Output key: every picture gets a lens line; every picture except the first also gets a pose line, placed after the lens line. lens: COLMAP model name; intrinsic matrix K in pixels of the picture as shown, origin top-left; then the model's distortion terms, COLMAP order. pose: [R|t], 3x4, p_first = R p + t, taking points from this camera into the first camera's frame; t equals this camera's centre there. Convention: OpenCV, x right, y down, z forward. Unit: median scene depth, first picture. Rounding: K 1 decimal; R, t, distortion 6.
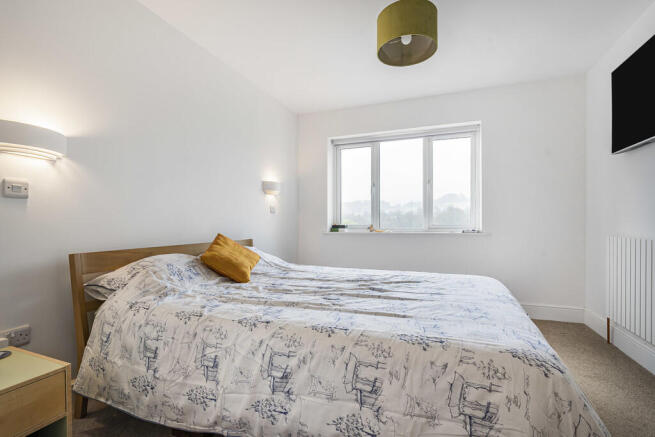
lens RADIAL K [[303.1, 0, 328.0], [0, 303.1, 220.3], [0, 0, 1]] dist [-0.005429, -0.000549]
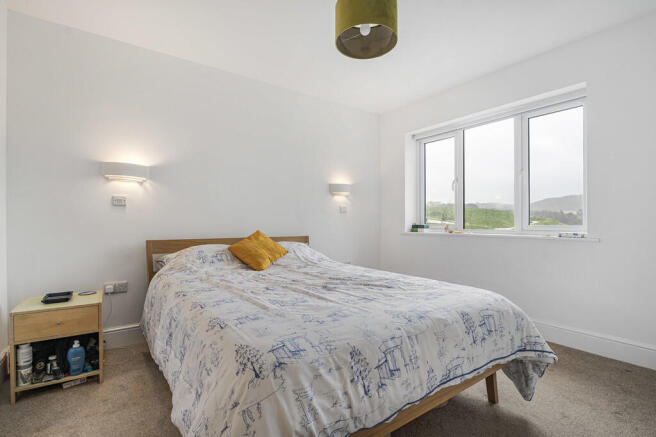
lens RADIAL K [[303.6, 0, 329.3], [0, 303.6, 221.0], [0, 0, 1]] dist [-0.005429, -0.000549]
pose [[0.847244, 0.006395, -0.531166, 0.673241], [-0.003270, 0.999971, 0.006824, -0.004223], [0.531194, -0.004044, 0.847241, 0.129830]]
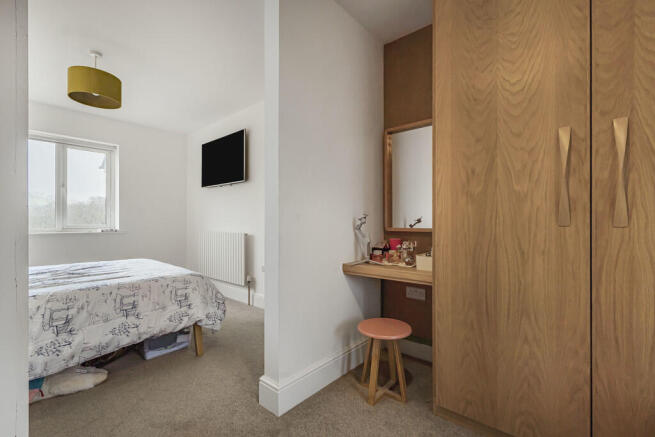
lens RADIAL K [[296.6, 0, 327.3], [0, 296.6, 221.1], [0, 0, 1]] dist [-0.001371, -0.000164]
pose [[0.333357, 0.011547, 0.942730, -0.704804], [-0.007537, 0.999926, -0.009582, 0.003183], [-0.942771, -0.003911, 0.333419, -0.471629]]
